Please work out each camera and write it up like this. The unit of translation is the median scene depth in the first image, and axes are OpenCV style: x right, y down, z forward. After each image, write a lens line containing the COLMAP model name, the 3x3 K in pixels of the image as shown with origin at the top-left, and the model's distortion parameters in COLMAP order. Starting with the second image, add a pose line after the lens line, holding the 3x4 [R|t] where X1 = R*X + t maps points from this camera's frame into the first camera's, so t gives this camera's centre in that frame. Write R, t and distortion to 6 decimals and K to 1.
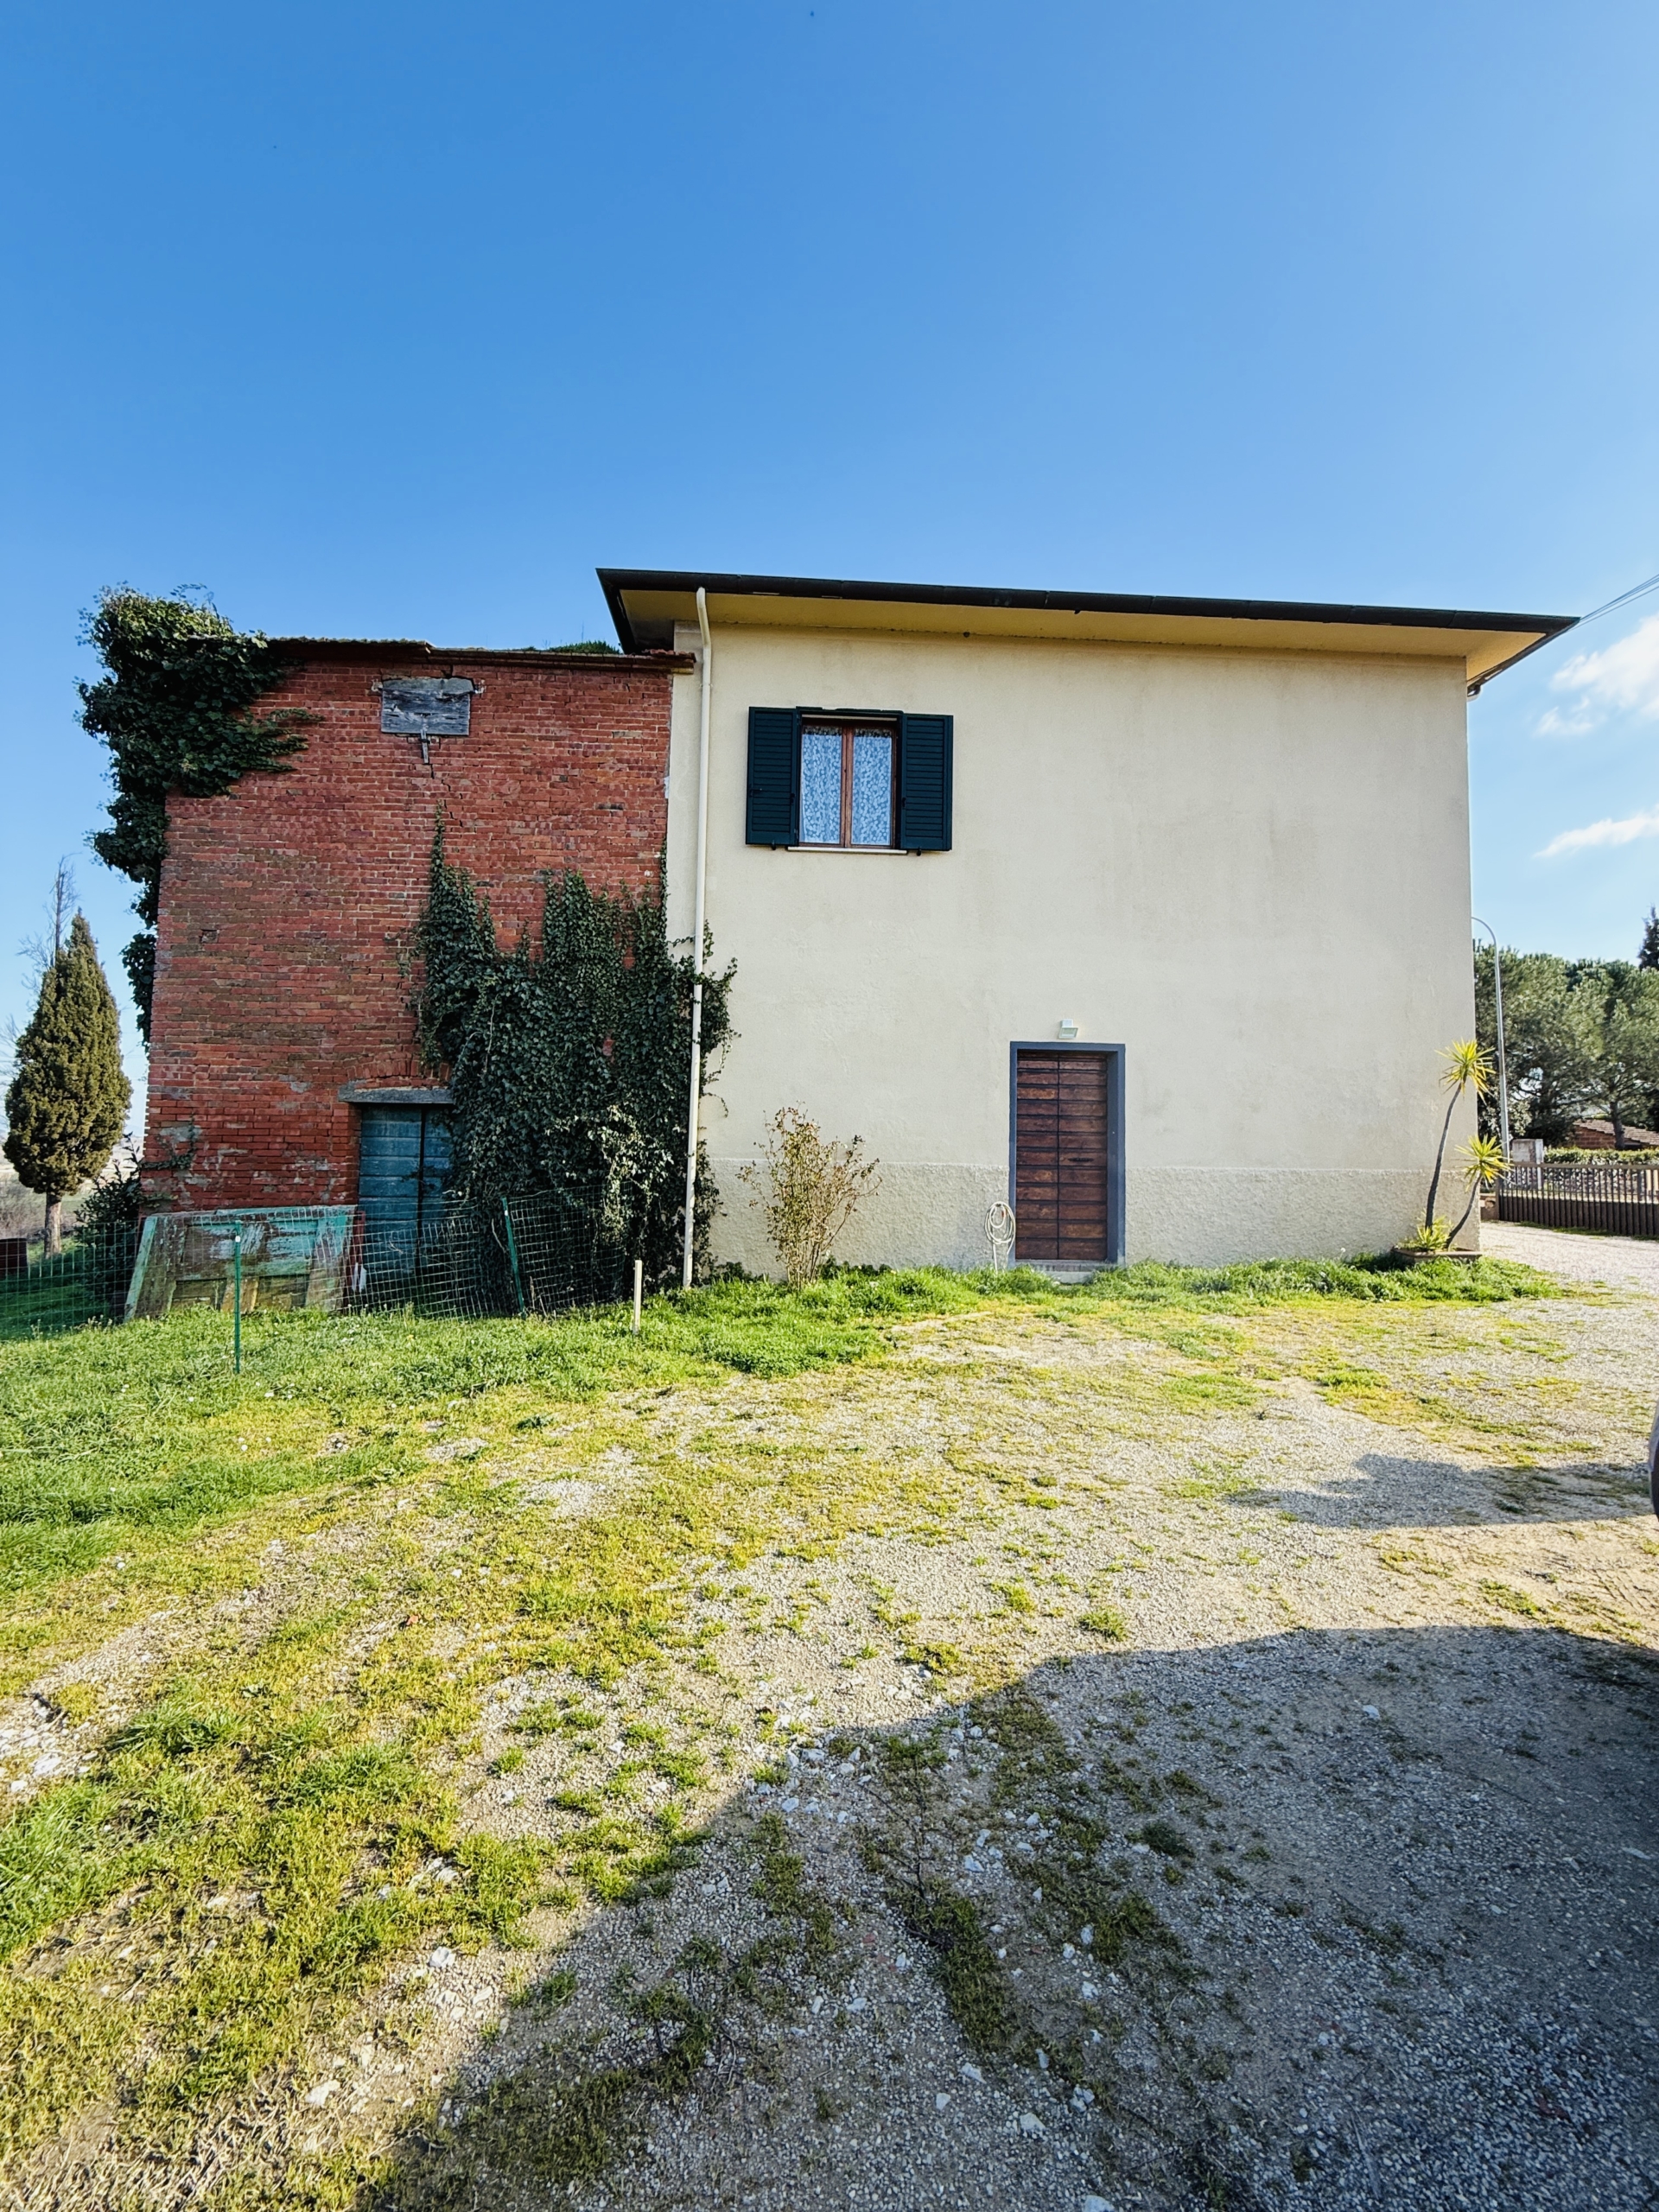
lens RADIAL K [[883.1, 0, 849.8], [0, 883.1, 1097.3], [0, 0, 1]] dist [0.002425, -0.000143]
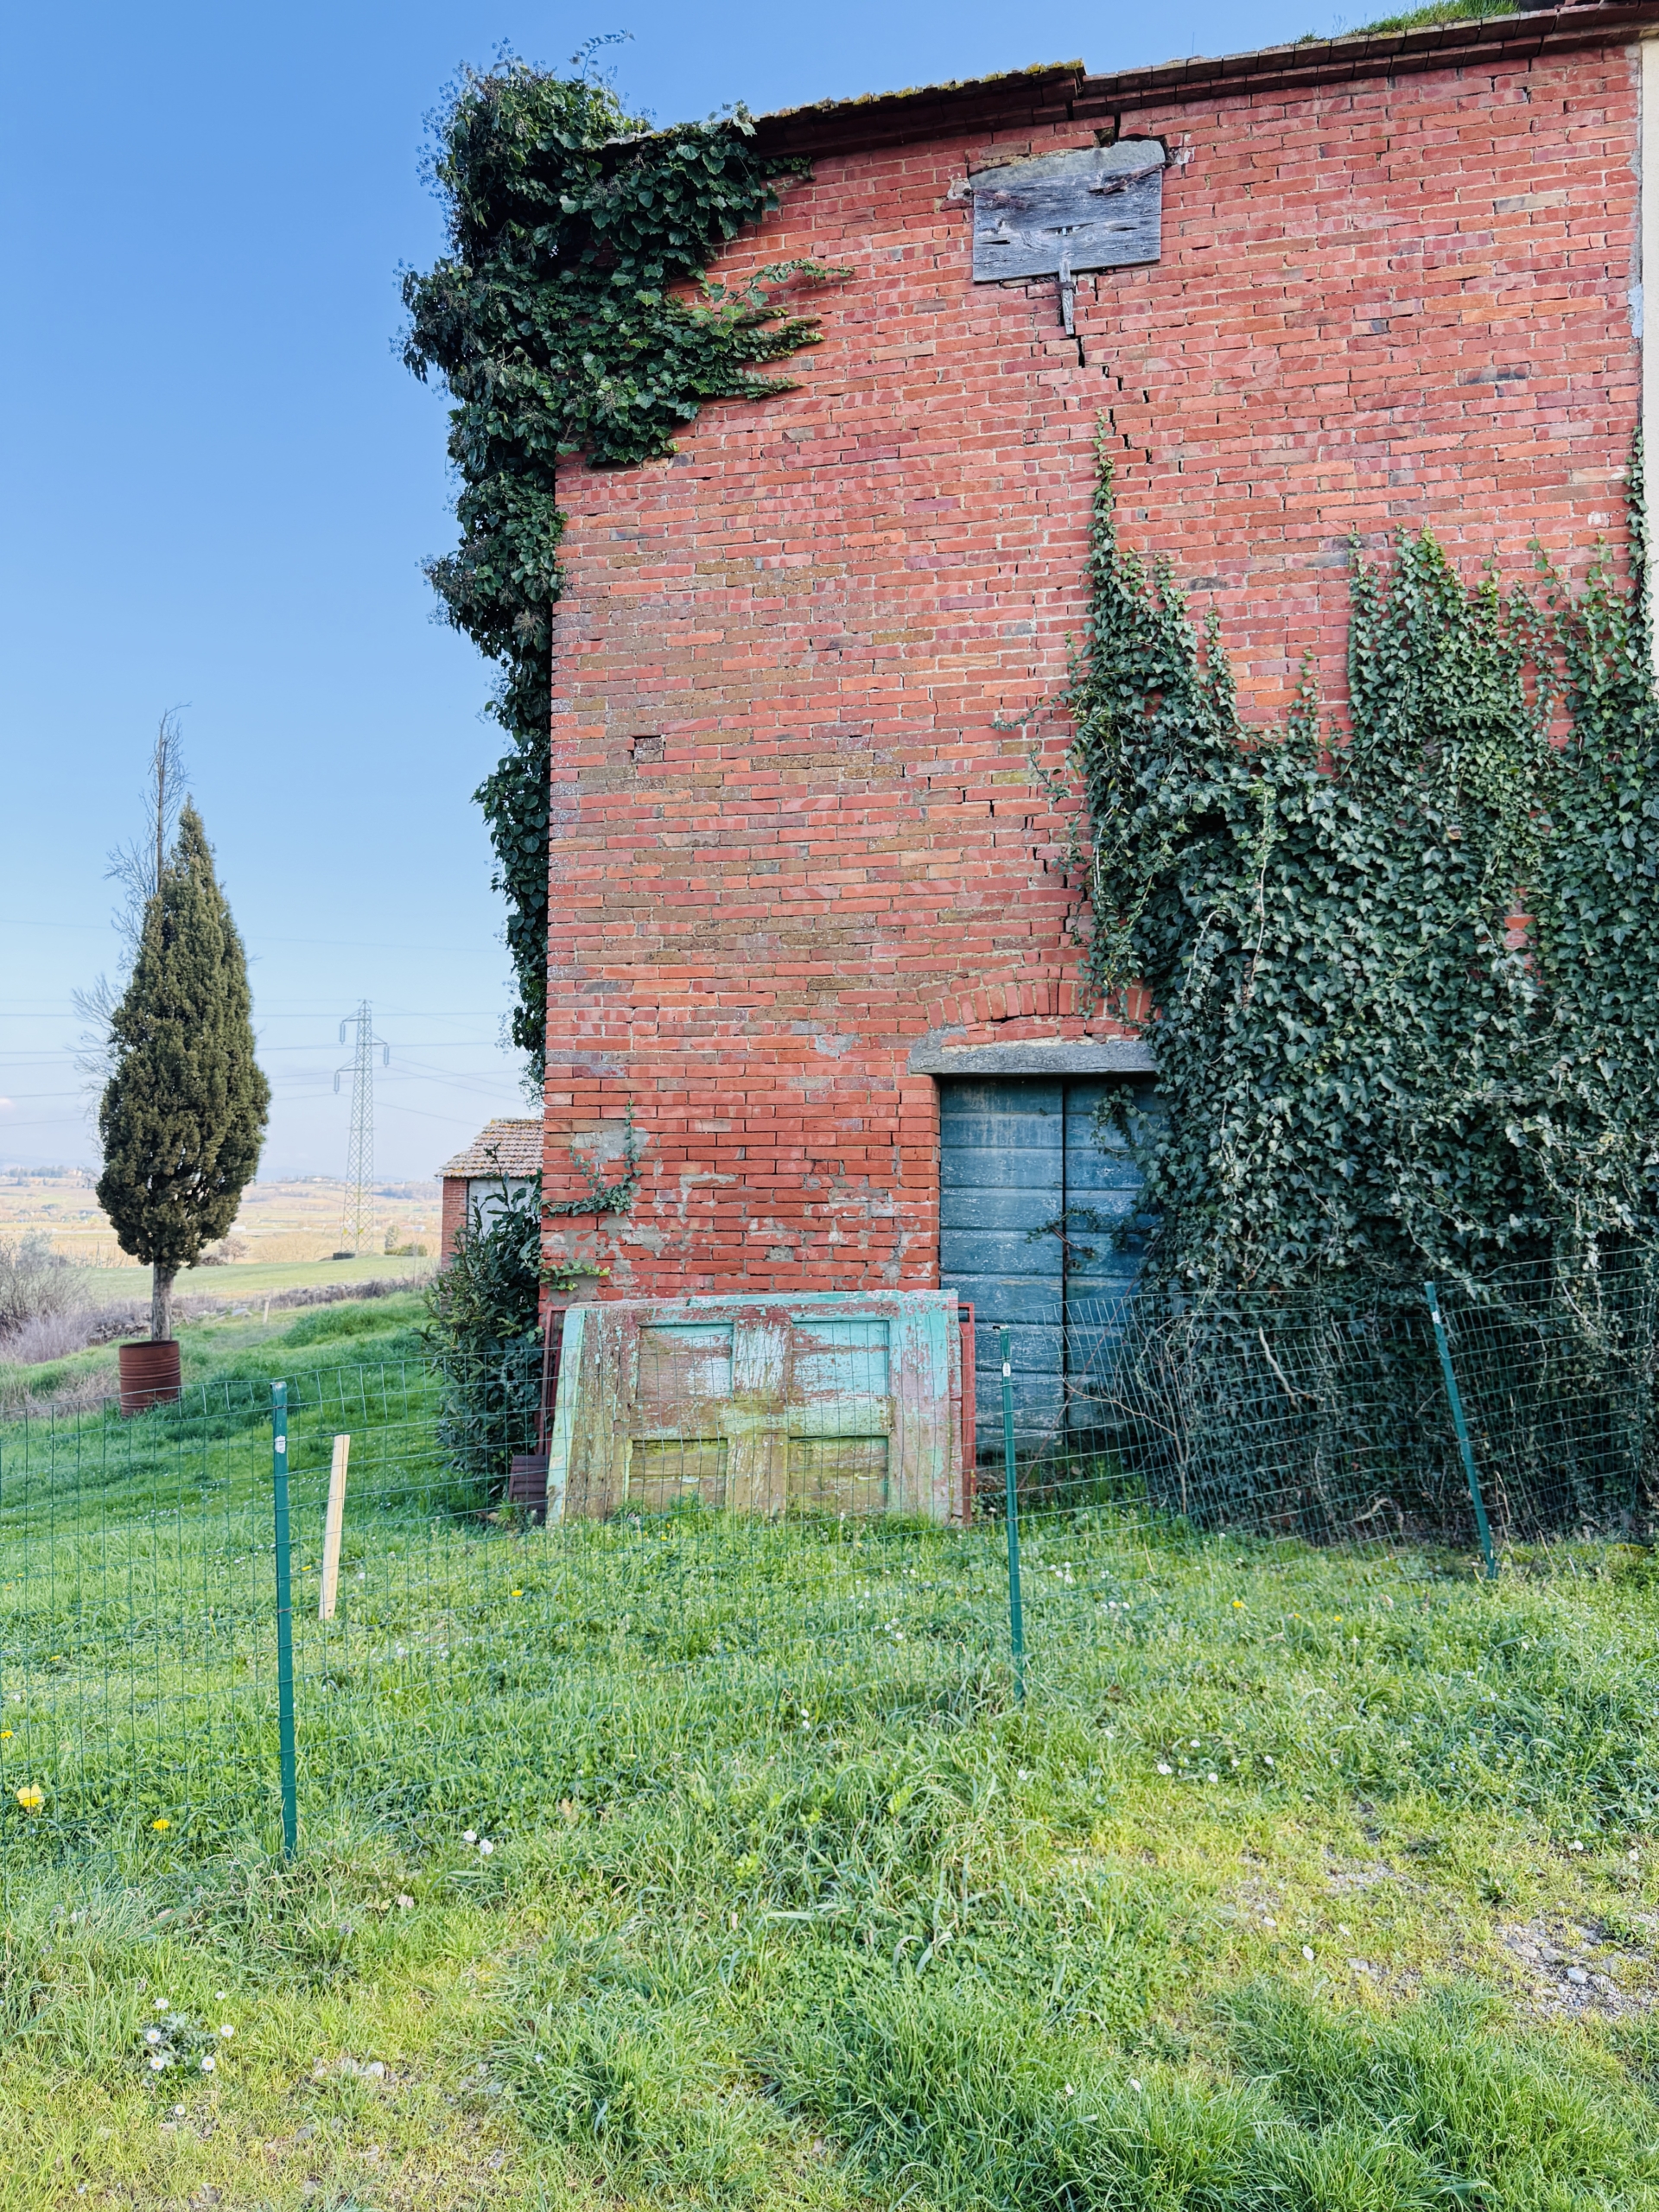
lens RADIAL K [[1557.3, 0, 831.6], [0, 1557.3, 1121.6], [0, 0, 1]] dist [0.037145, -0.058078]
pose [[0.965263, -0.017408, -0.260699, -0.396967], [0.020458, 0.999750, 0.008991, 0.022286], [0.260477, -0.014012, 0.965378, 0.175444]]
